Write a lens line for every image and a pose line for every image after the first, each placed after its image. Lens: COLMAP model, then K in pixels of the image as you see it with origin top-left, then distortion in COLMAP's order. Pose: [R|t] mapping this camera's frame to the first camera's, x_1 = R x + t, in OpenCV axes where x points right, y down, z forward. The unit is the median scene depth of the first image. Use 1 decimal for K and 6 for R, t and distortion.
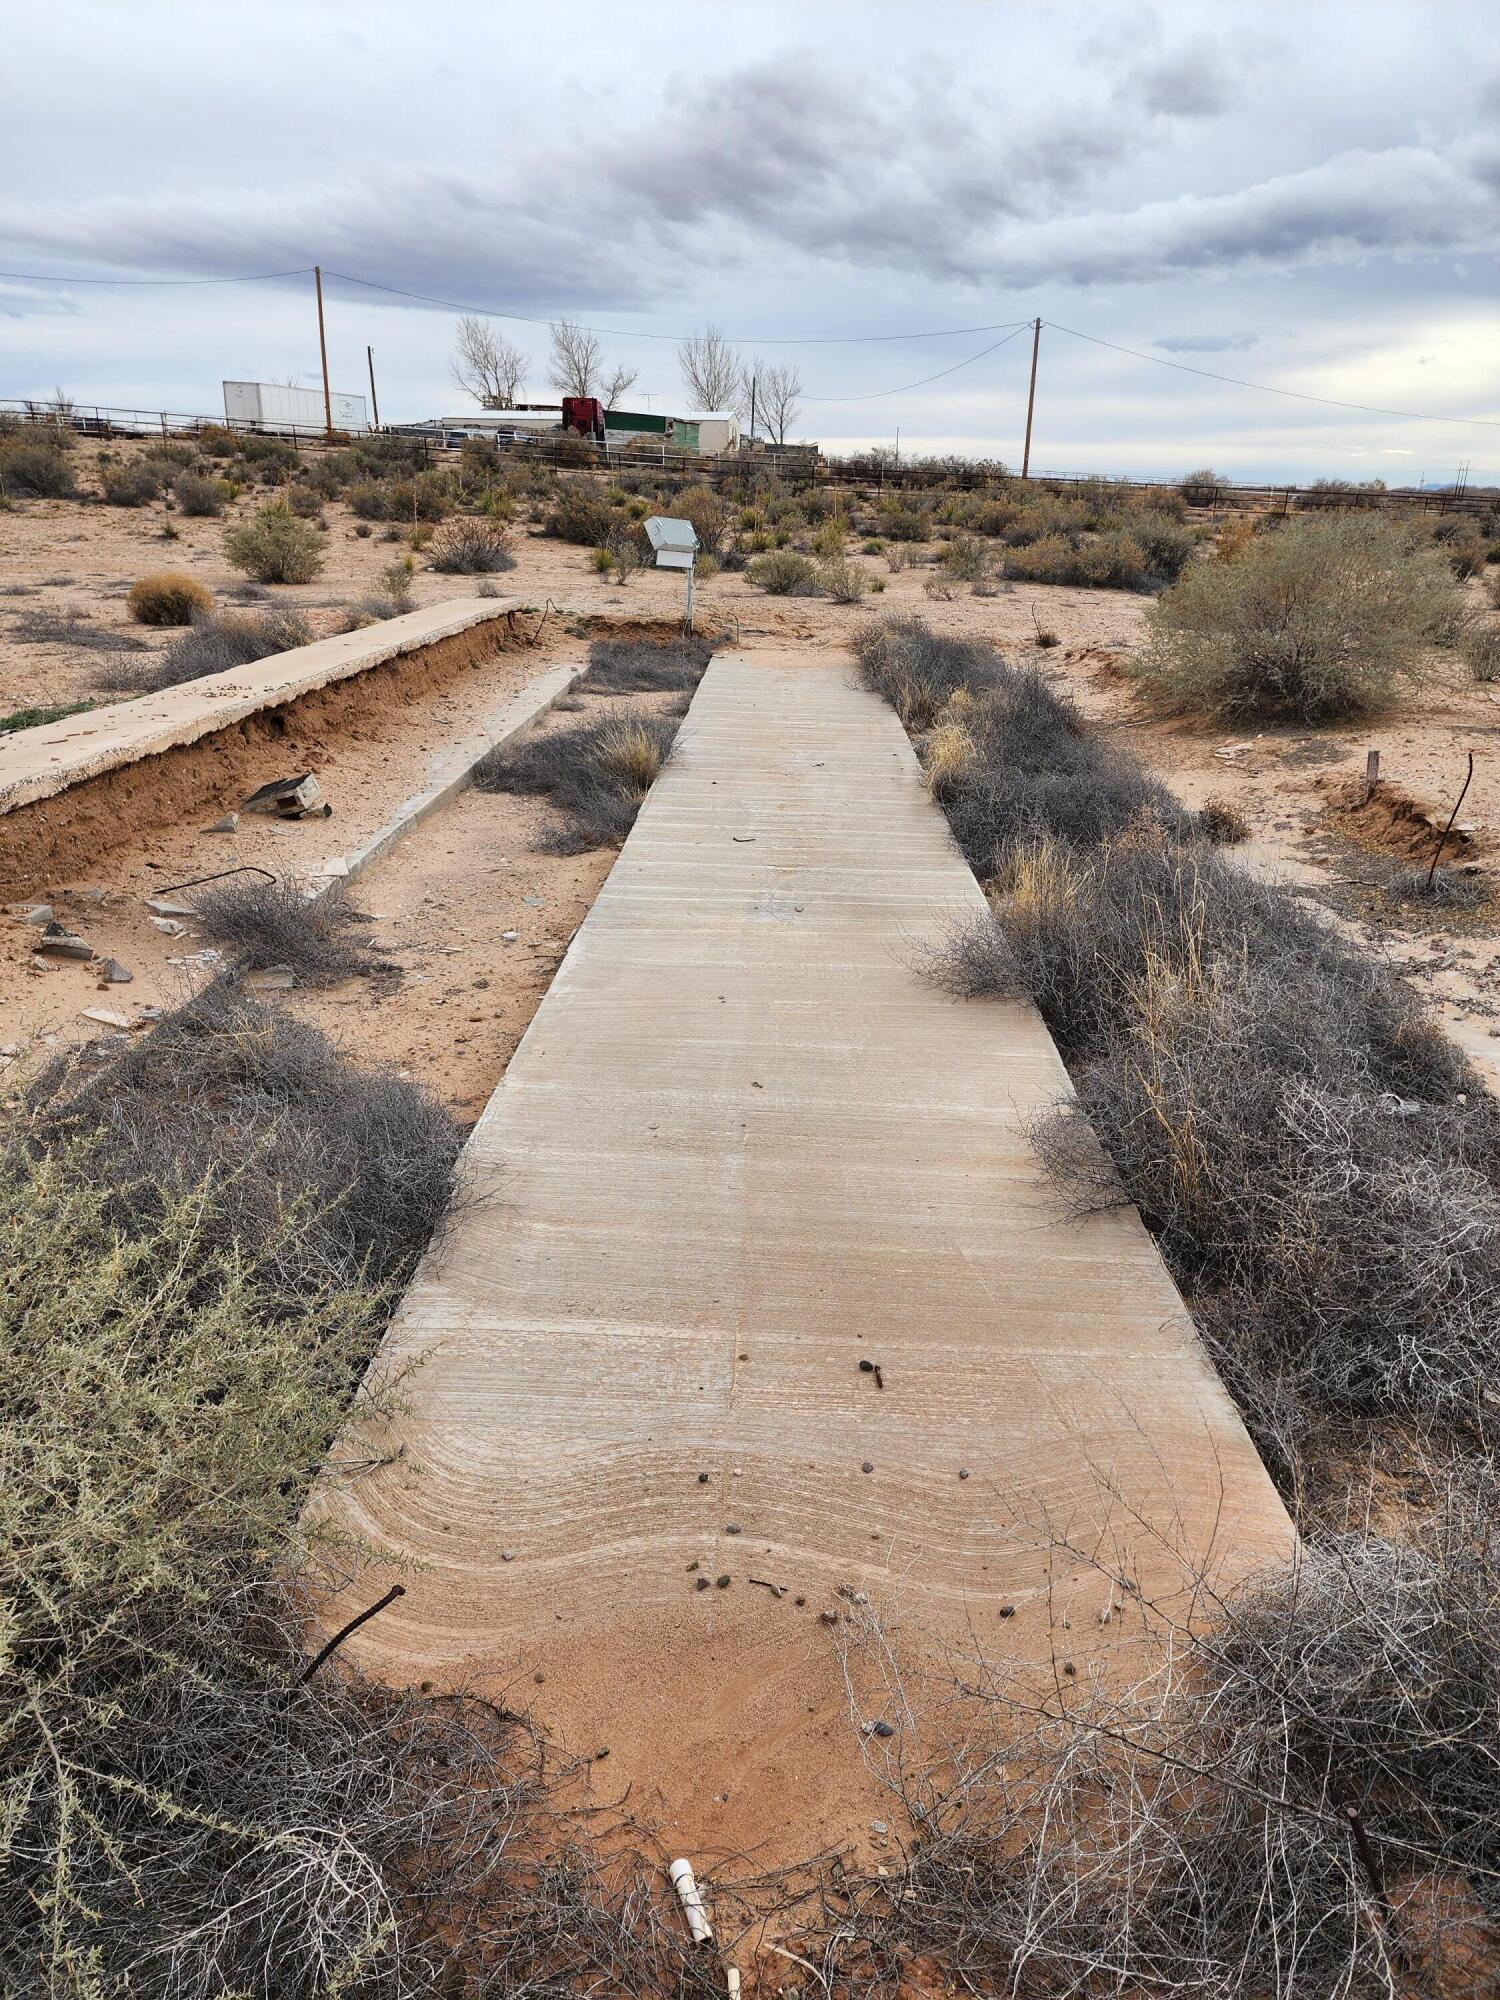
lens RADIAL K [[1355.8, 0, 763.7], [0, 1355.8, 990.3], [0, 0, 1]] dist [0.079791, -0.057380]
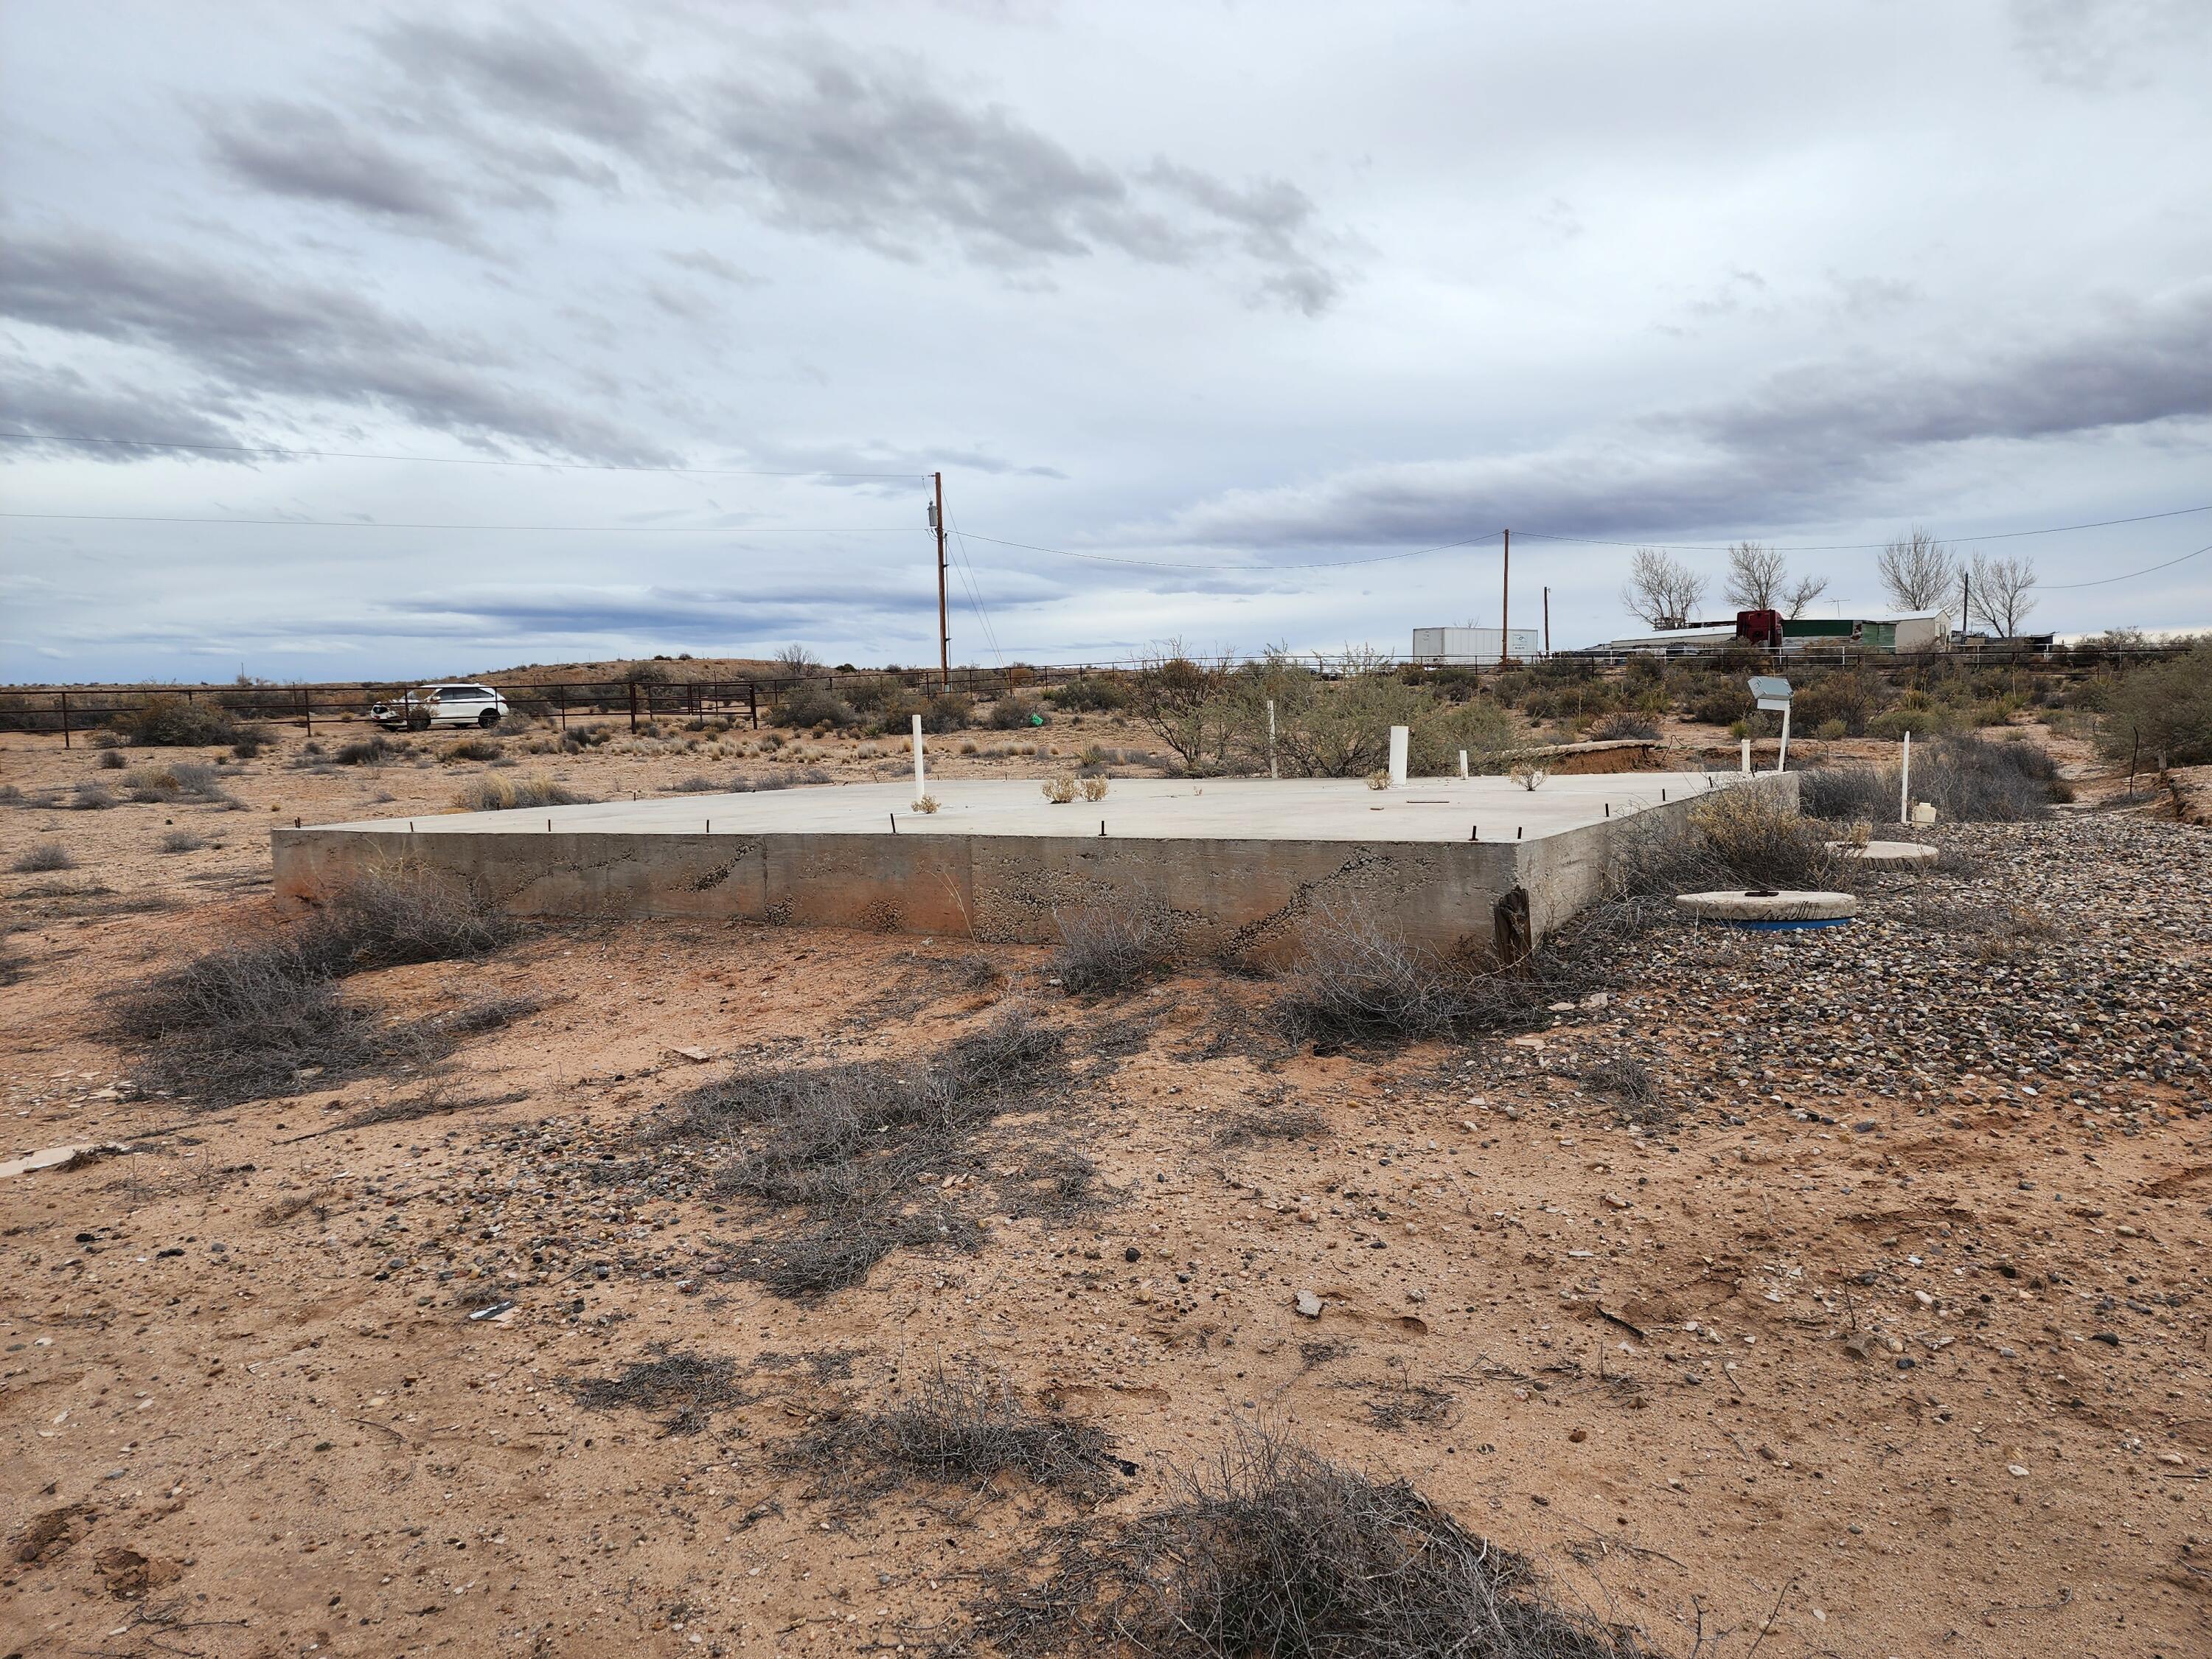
lens RADIAL K [[1499.5, 0, 1072.6], [0, 1499.5, 836.4], [0, 0, 1]] dist [0.079791, -0.057380]
pose [[0.848703, -0.004464, -0.528850, 0.030196], [-0.138882, 0.962989, -0.231007, 0.054976], [0.510308, 0.269504, 0.816672, -0.120709]]
